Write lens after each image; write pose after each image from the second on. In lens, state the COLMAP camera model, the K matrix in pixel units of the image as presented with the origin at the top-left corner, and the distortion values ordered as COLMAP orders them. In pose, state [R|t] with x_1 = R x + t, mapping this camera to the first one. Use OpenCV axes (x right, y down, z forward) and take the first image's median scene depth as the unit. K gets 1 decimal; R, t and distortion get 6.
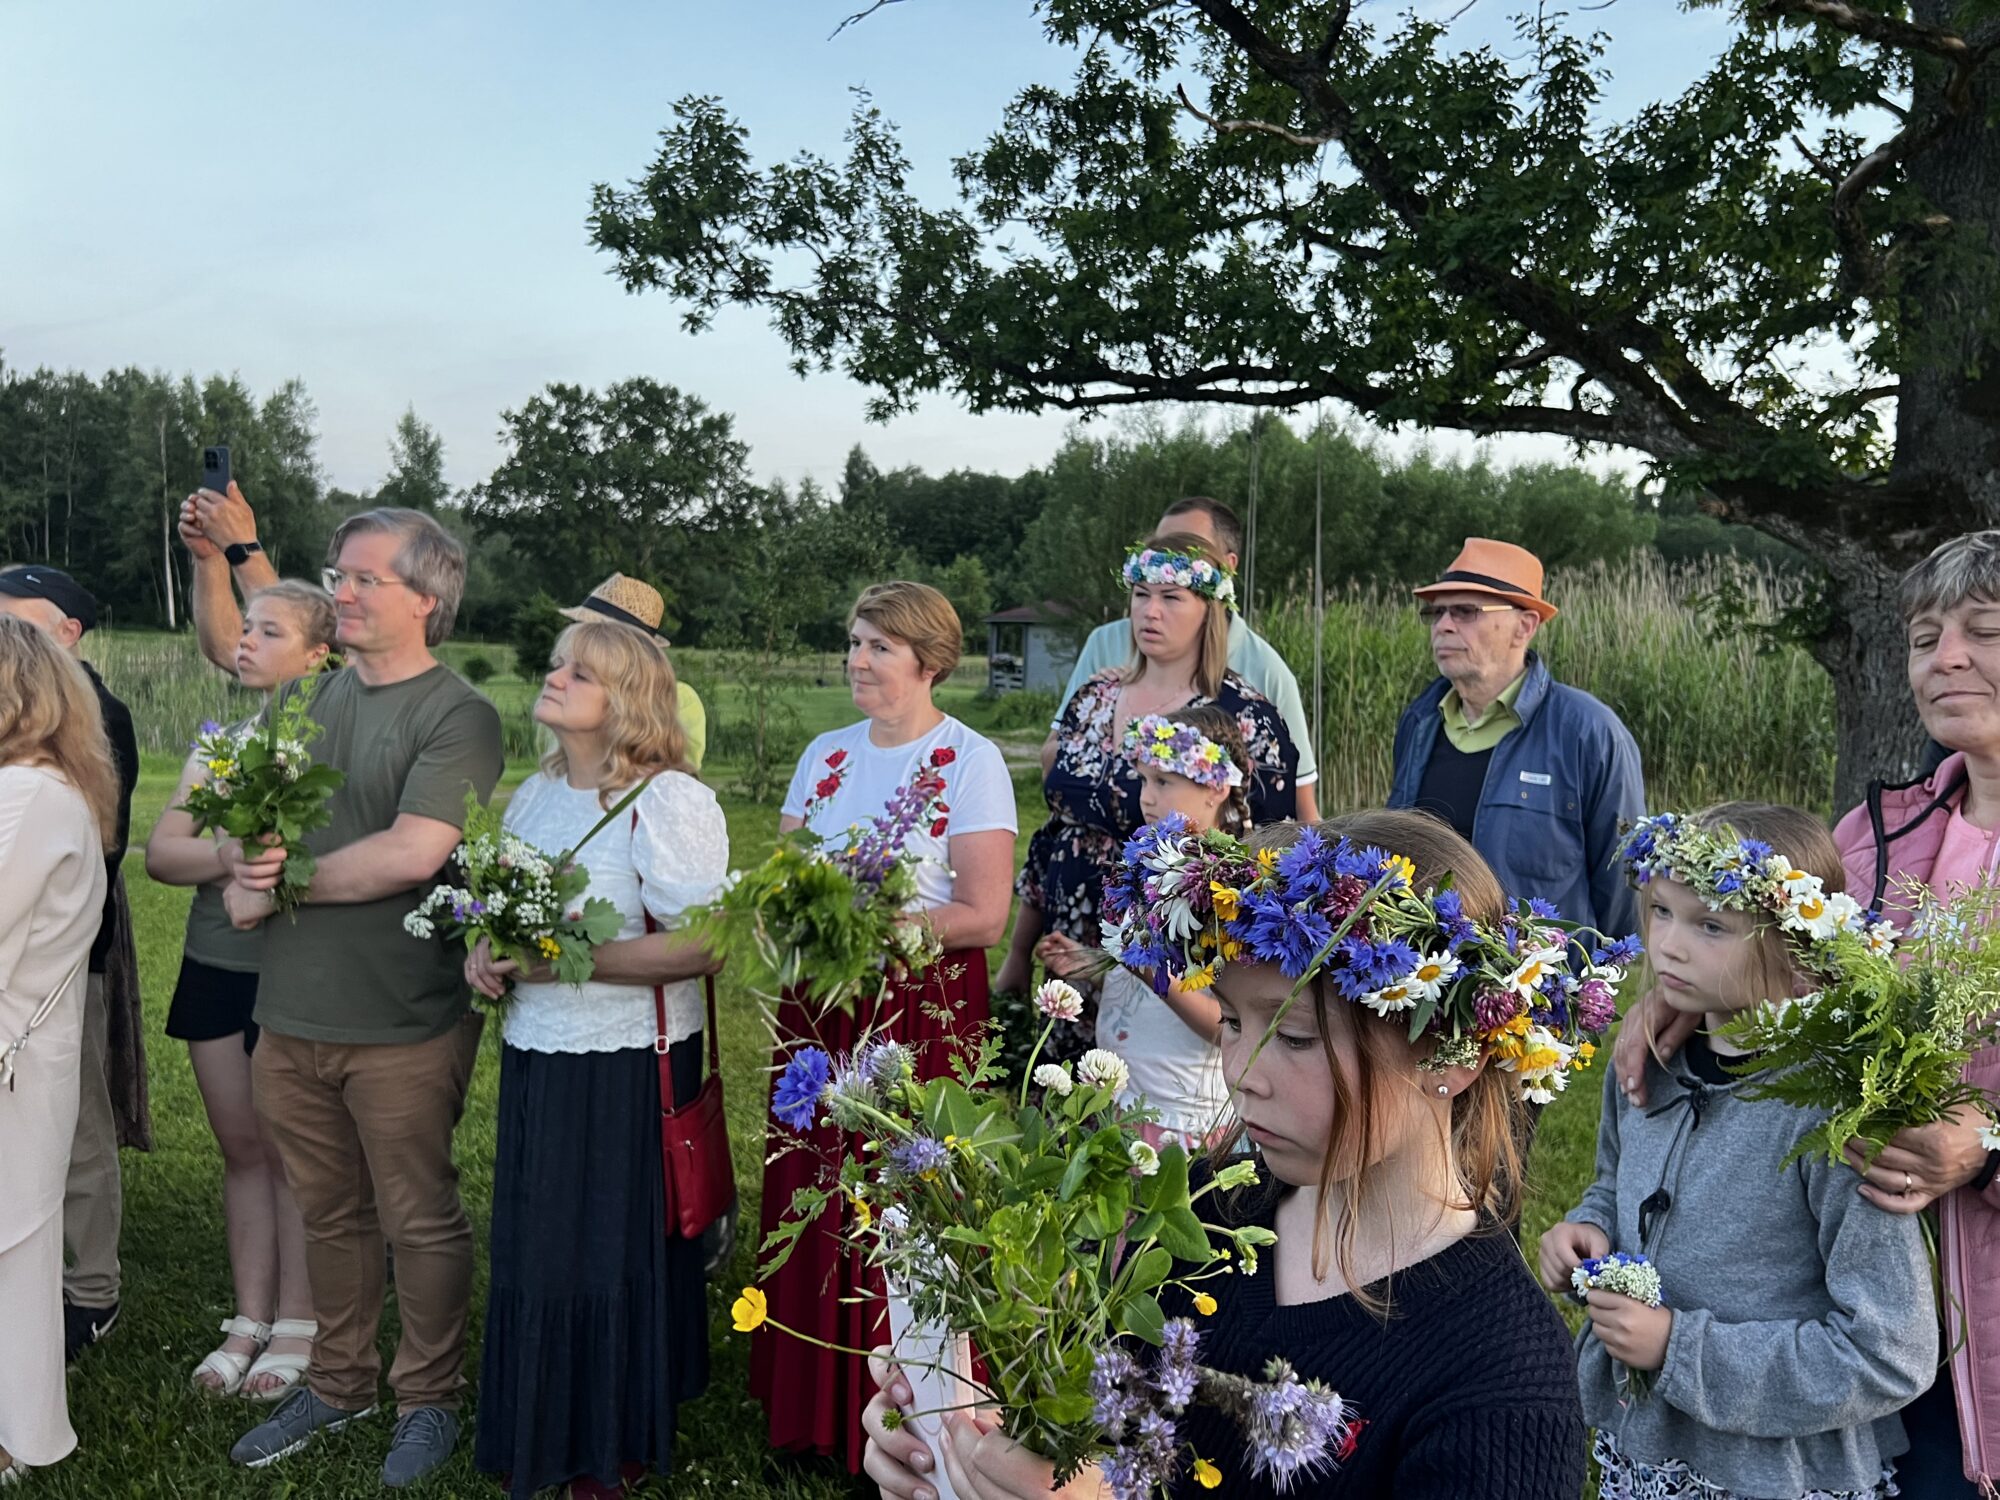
lens RADIAL K [[1499.4, 0, 1000.7], [0, 1499.4, 745.8], [0, 0, 1]] dist [0.131836, -0.187370]
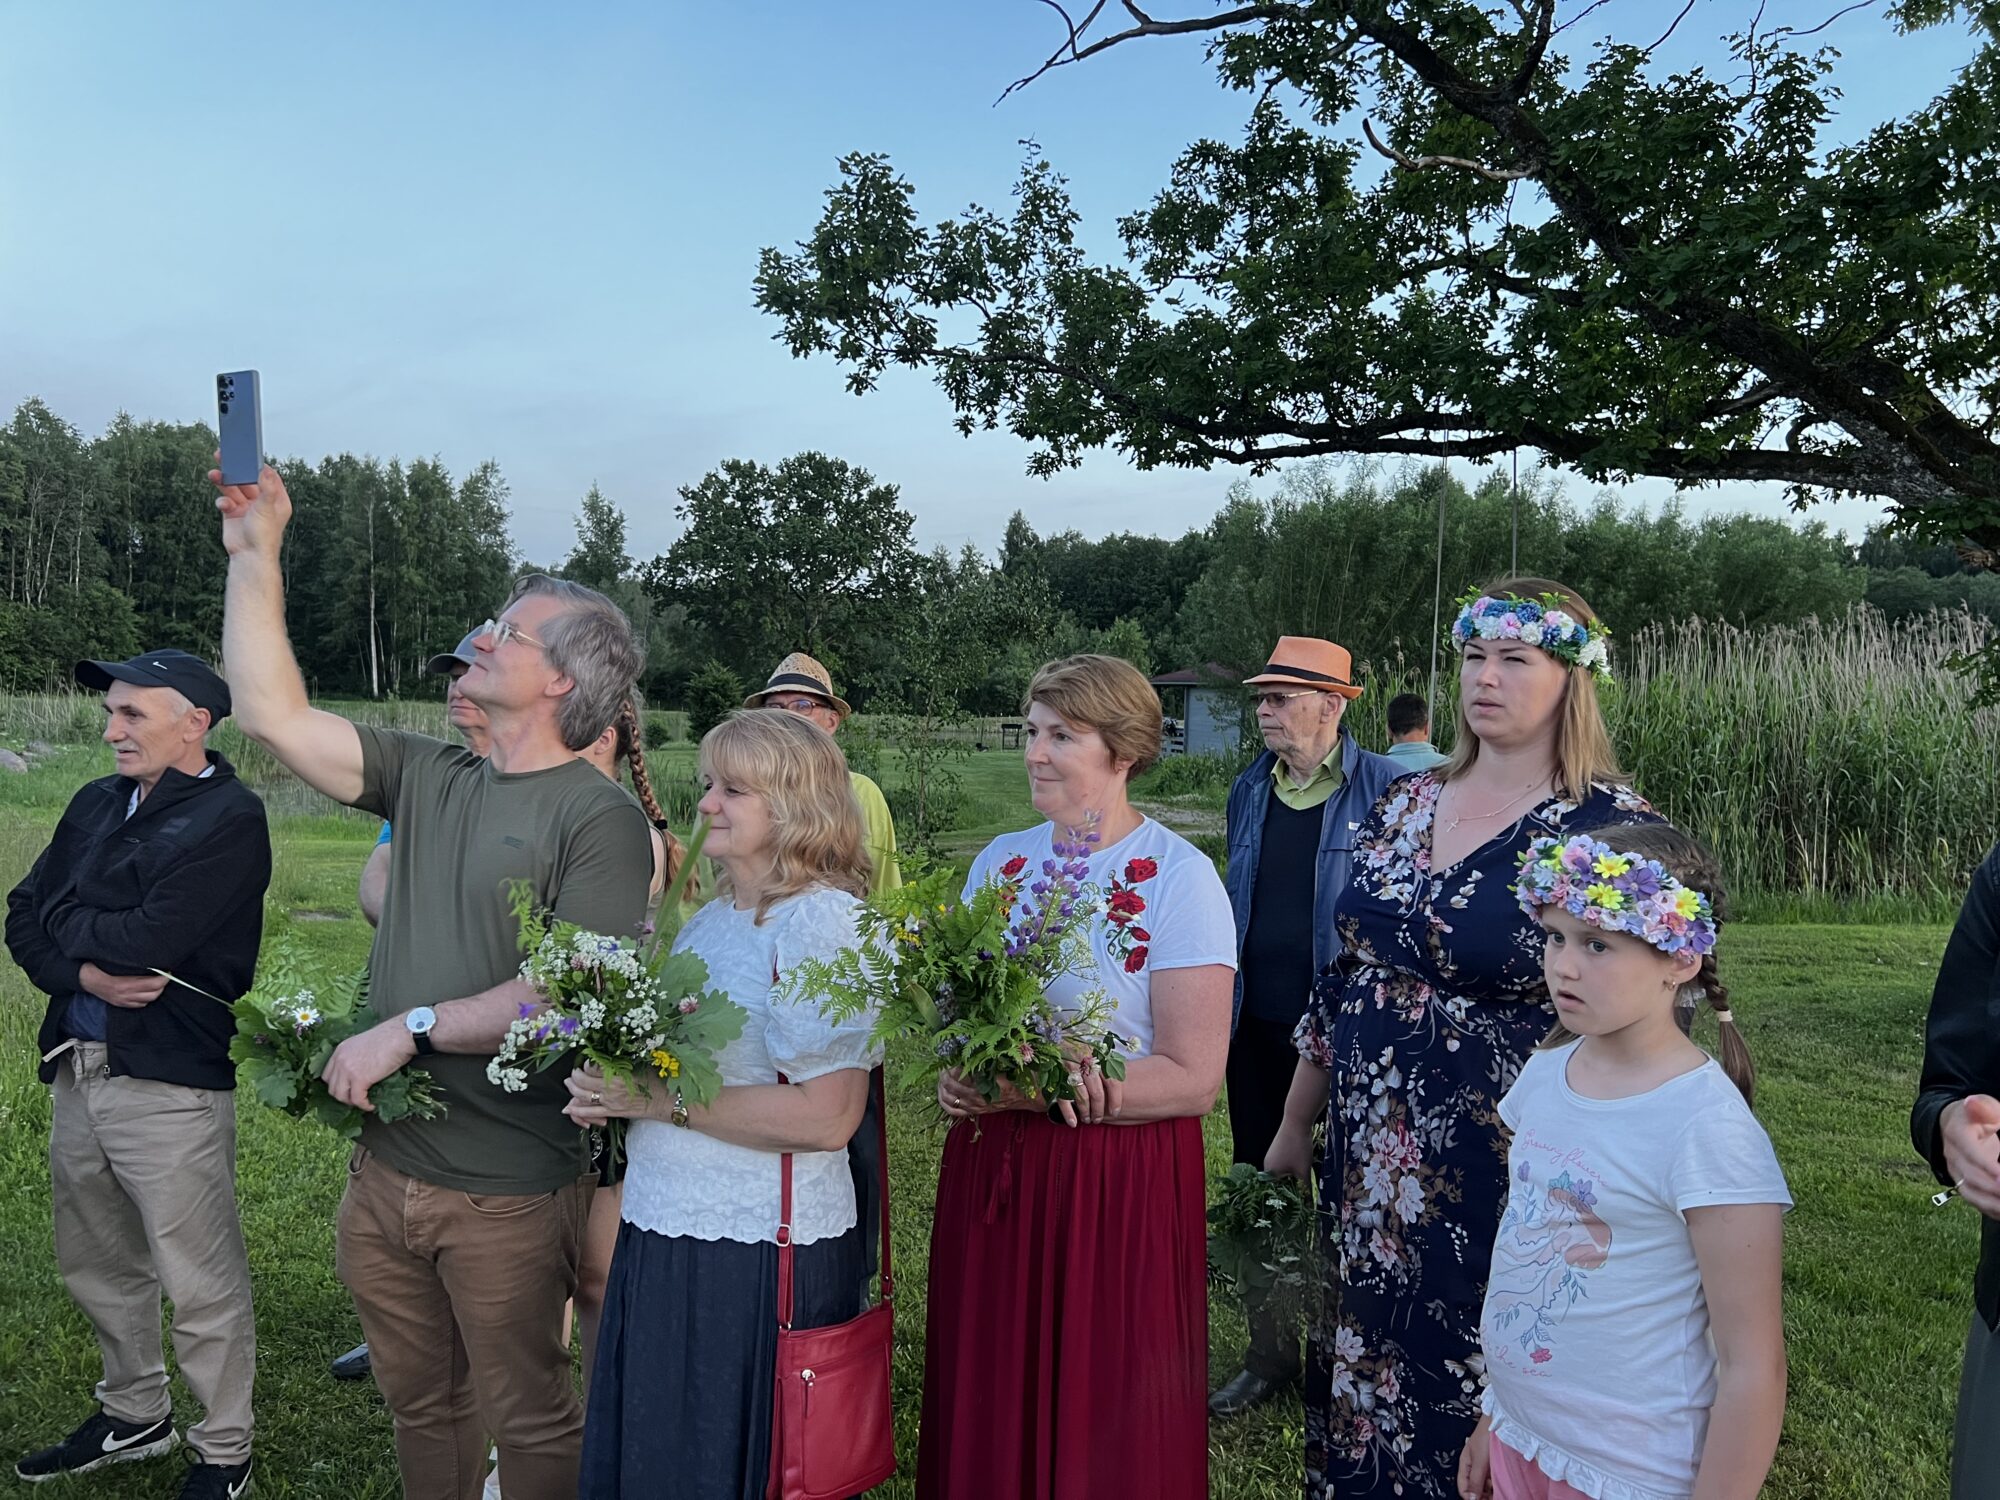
lens RADIAL K [[1487.2, 0, 1019.8], [0, 1487.2, 754.3], [0, 0, 1]] dist [0.059559, -0.074791]
pose [[0.995719, -0.001258, -0.092419, -0.007145], [-0.002060, 0.999357, -0.035796, -0.004016], [0.092405, 0.035833, 0.995077, 0.045767]]
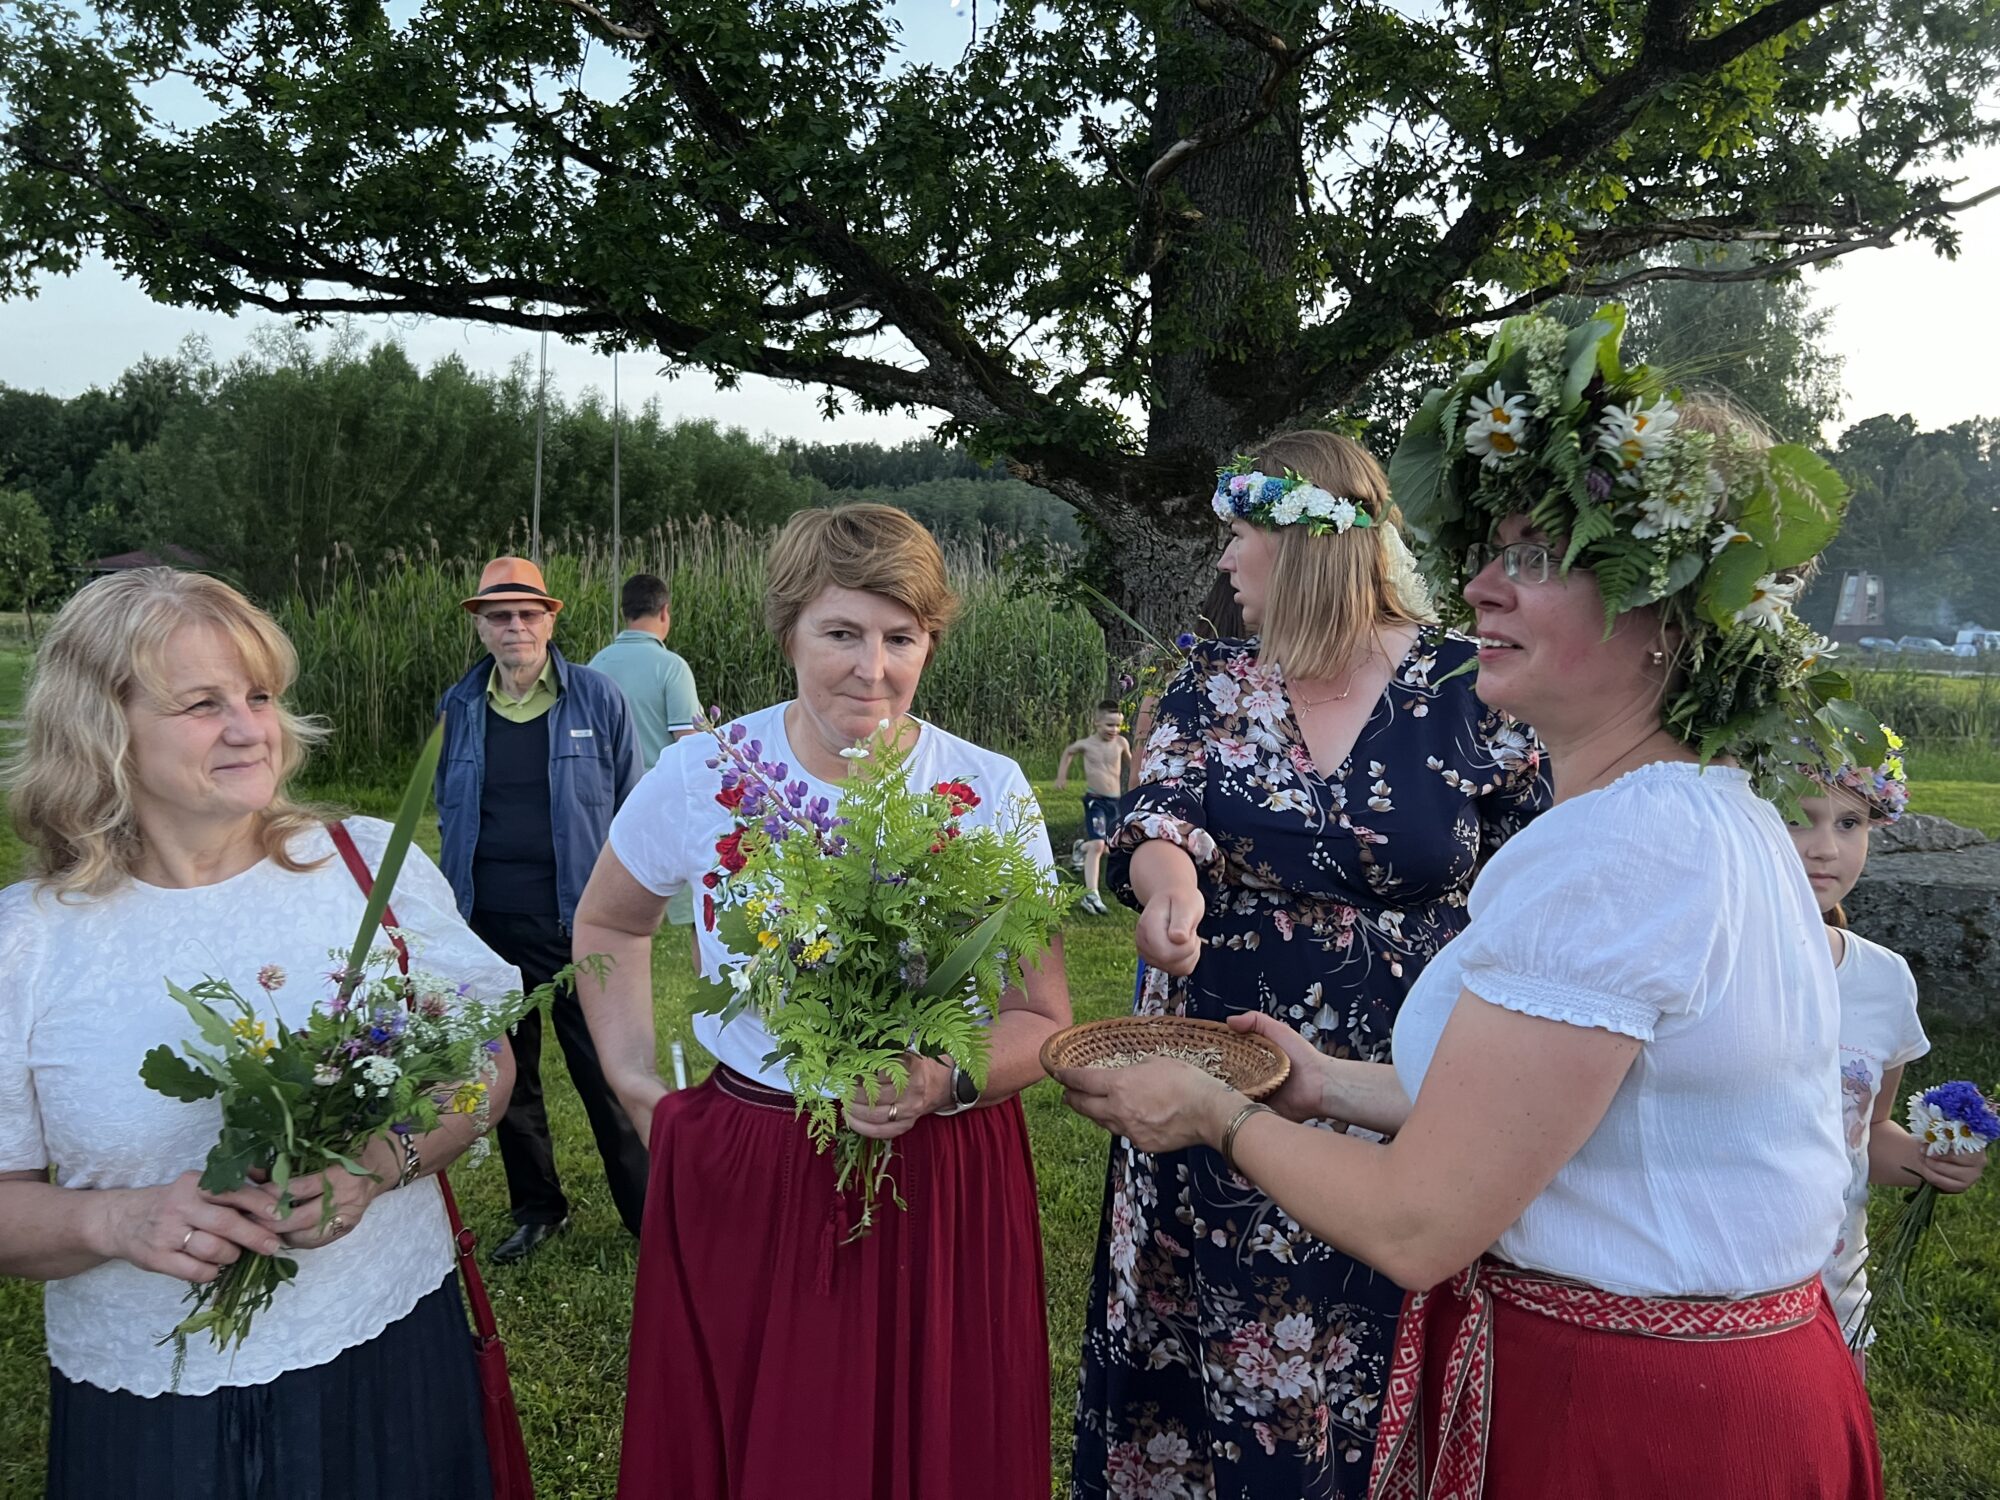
lens RADIAL K [[1502.1, 0, 982.6], [0, 1502.1, 749.5], [0, 0, 1]] dist [0.050301, -0.057850]
pose [[0.854150, -0.052880, 0.517330, -0.069822], [0.036234, 0.998450, 0.042234, -0.006868], [-0.518762, -0.017329, 0.854743, 0.095730]]
